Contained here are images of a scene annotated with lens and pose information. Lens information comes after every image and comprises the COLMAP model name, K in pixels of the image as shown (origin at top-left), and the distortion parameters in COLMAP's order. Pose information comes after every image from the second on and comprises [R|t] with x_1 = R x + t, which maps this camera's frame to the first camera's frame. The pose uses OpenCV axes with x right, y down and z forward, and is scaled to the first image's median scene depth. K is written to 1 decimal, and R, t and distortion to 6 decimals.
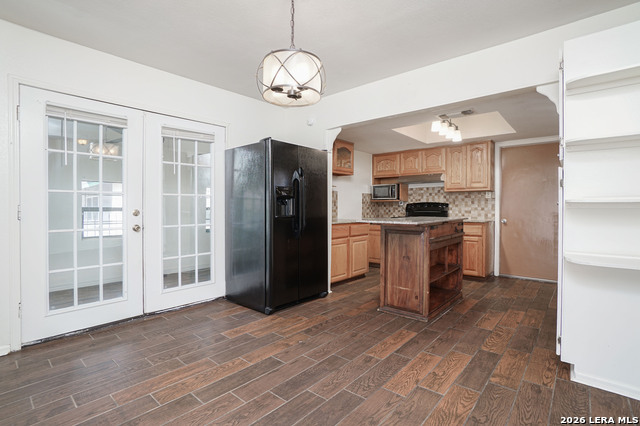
lens RADIAL K [[309.1, 0, 325.6], [0, 309.1, 211.0], [0, 0, 1]] dist [-0.037805, 0.000167]
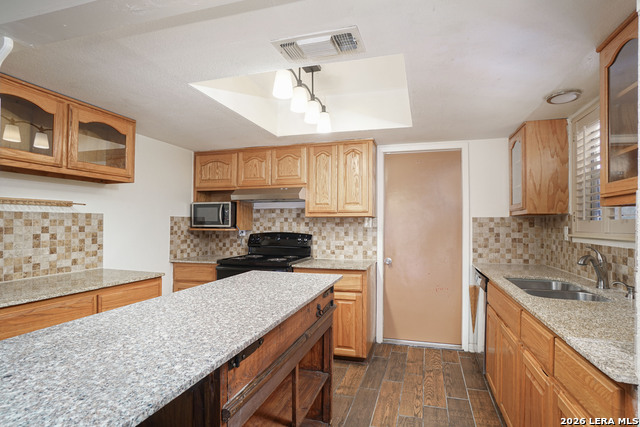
lens RADIAL K [[309.1, 0, 322.0], [0, 309.1, 217.5], [0, 0, 1]] dist [-0.037805, 0.000167]
pose [[0.925889, 0.011027, 0.377636, 0.175992], [-0.000891, 0.999635, -0.027003, -0.043628], [-0.377796, 0.024666, 0.925560, 0.394972]]
